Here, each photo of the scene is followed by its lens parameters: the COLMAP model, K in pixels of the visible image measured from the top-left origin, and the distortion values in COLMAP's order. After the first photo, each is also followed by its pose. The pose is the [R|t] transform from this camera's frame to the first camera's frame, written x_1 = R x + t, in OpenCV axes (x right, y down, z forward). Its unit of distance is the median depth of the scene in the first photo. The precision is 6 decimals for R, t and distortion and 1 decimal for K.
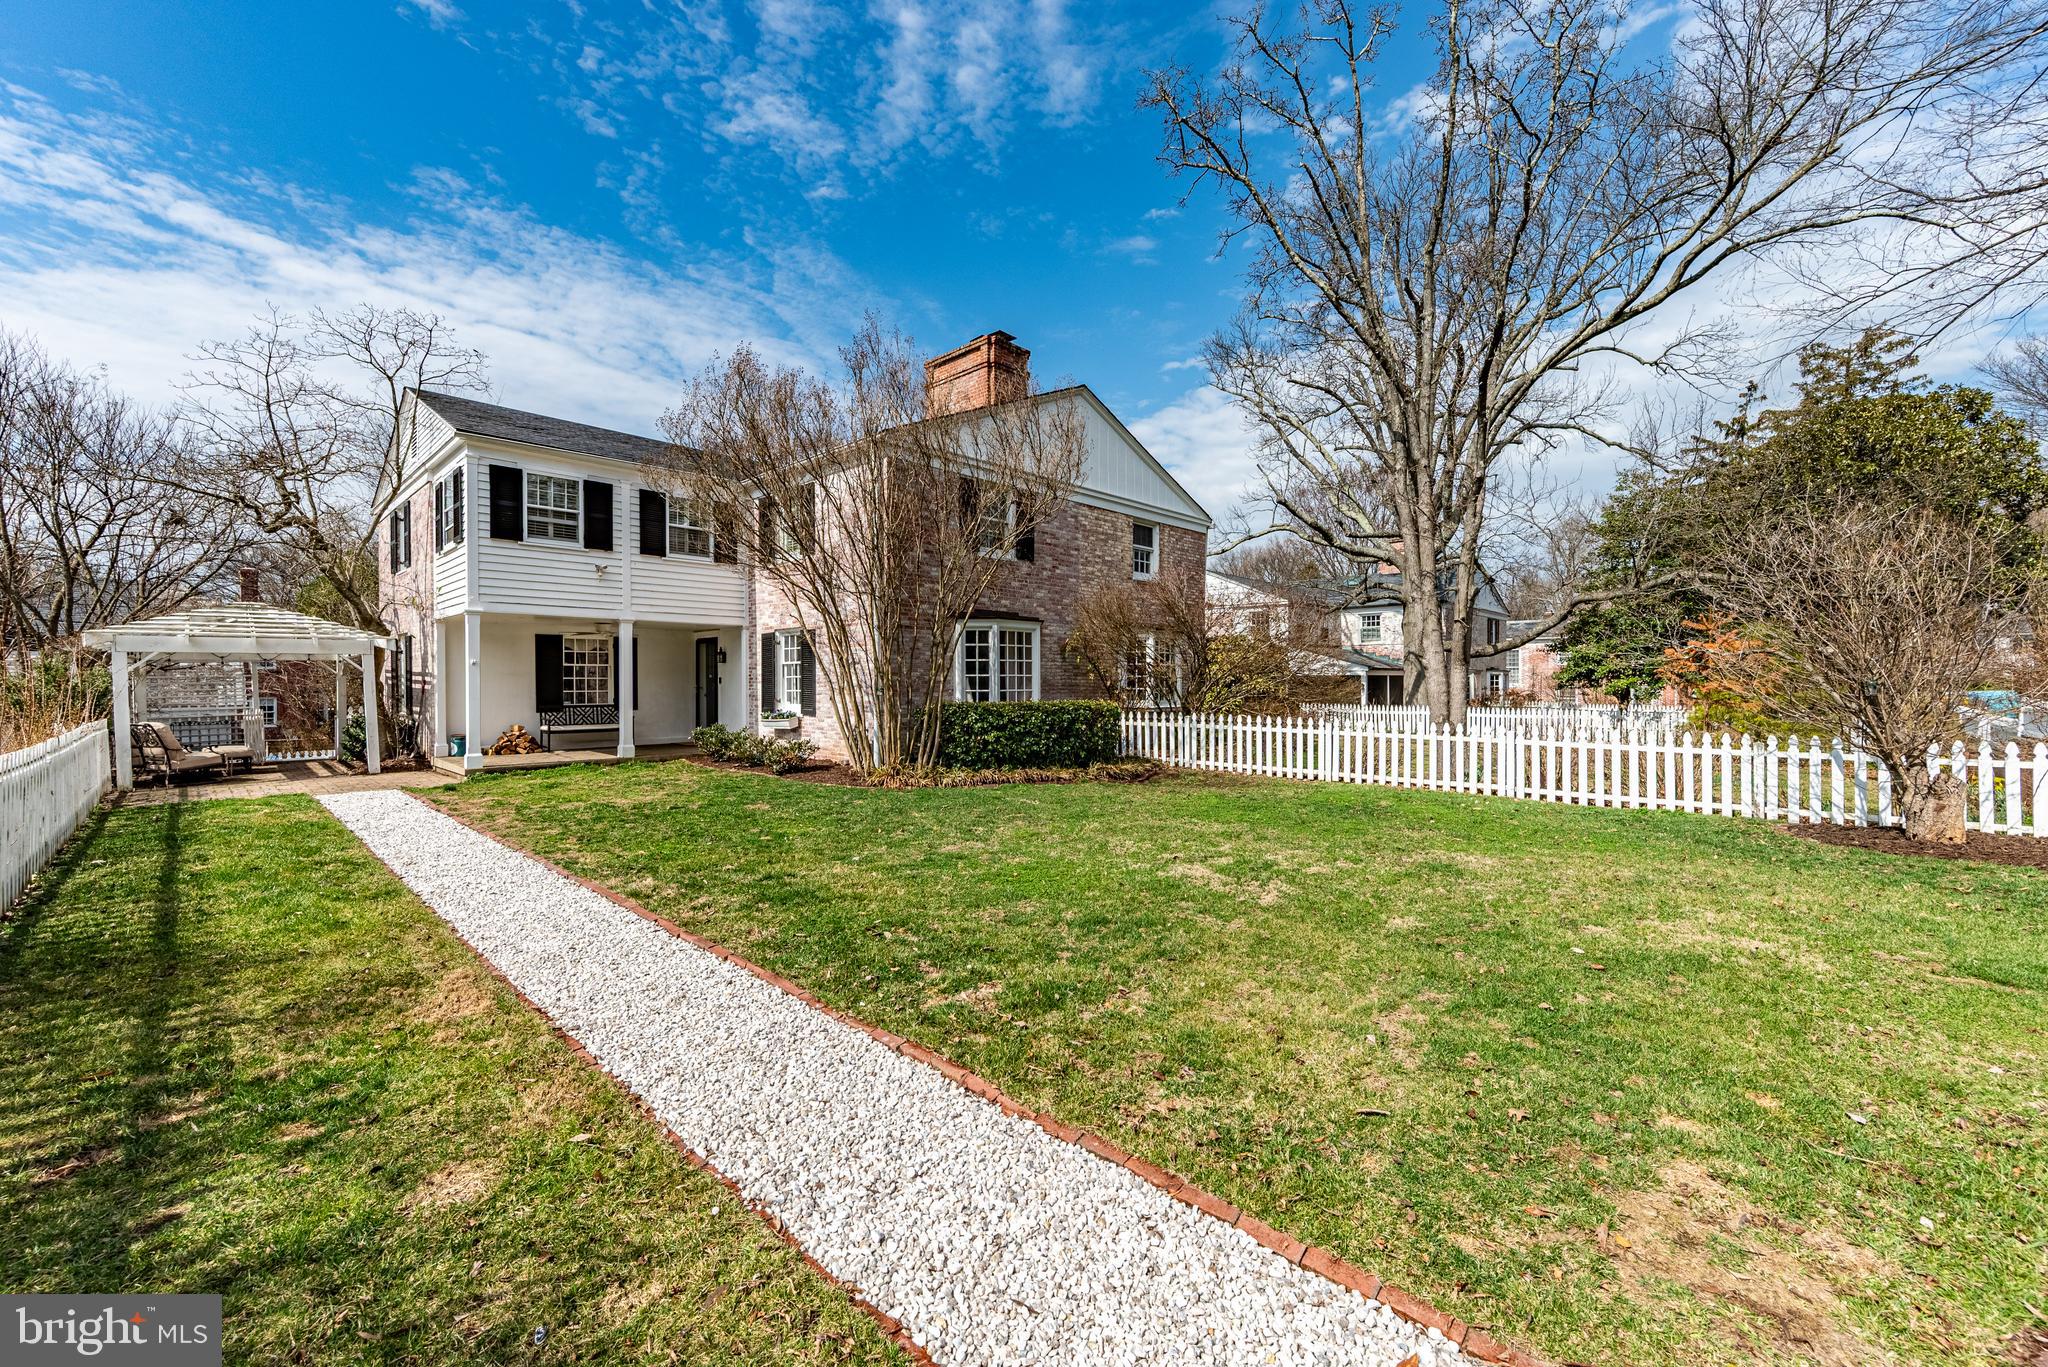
lens RADIAL K [[805.3, 0, 1022.9], [0, 805.3, 683.3], [0, 0, 1]] dist [-0.000905, 0.000122]
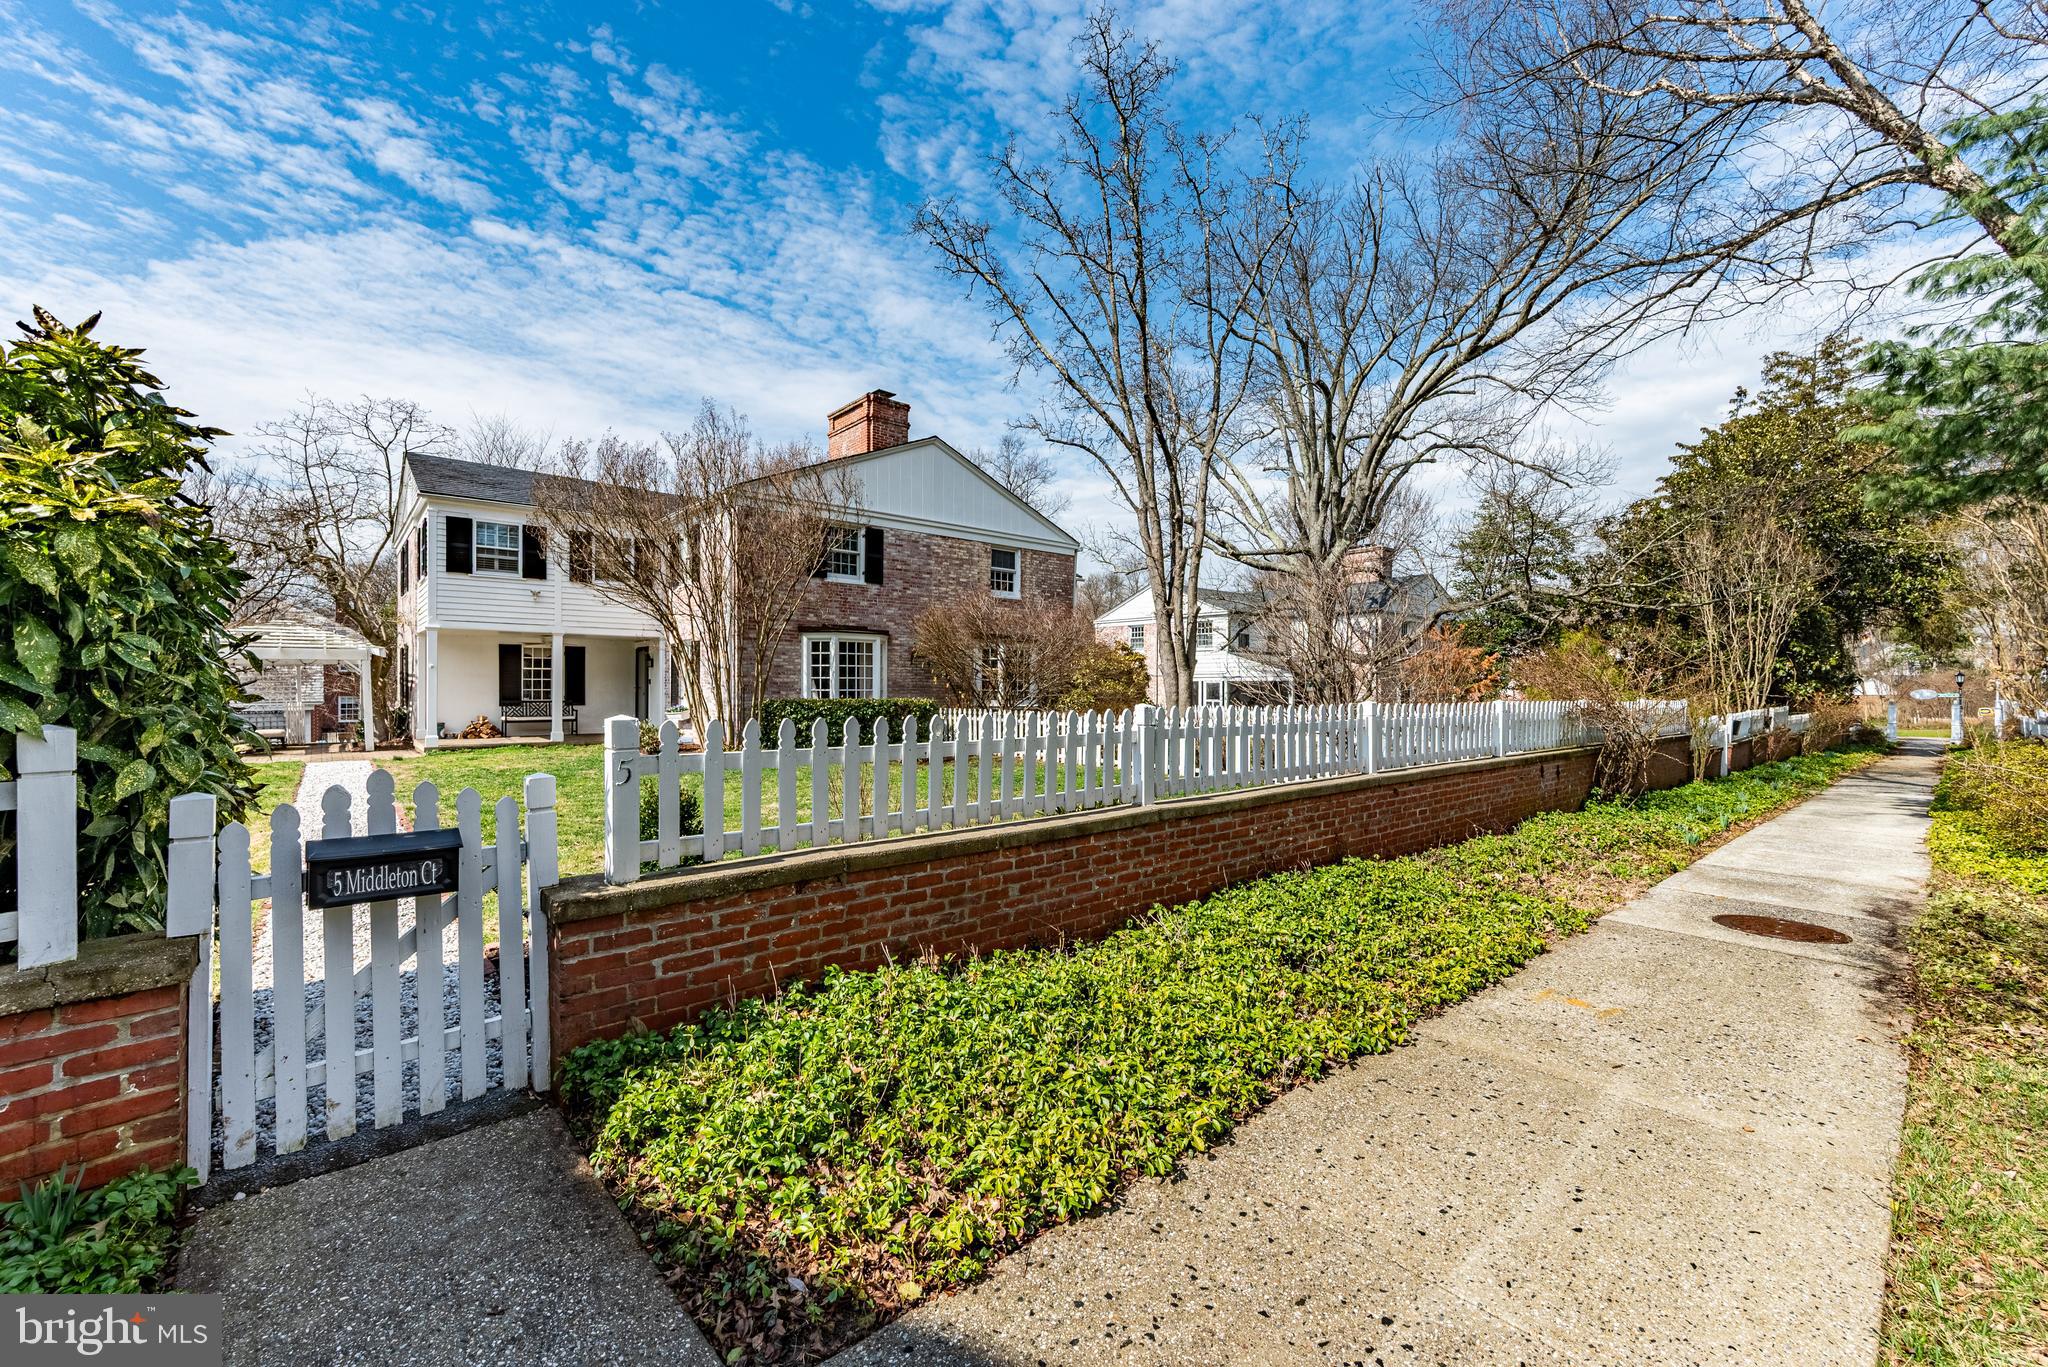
lens RADIAL K [[805.3, 0, 1025.1], [0, 805.3, 684.8], [0, 0, 1]] dist [-0.000905, 0.000122]
pose [[0.996037, 0.004531, -0.088819, 0.345588], [-0.004947, 0.999978, -0.004469, 0.004721], [0.088797, 0.004891, 0.996038, -0.196079]]
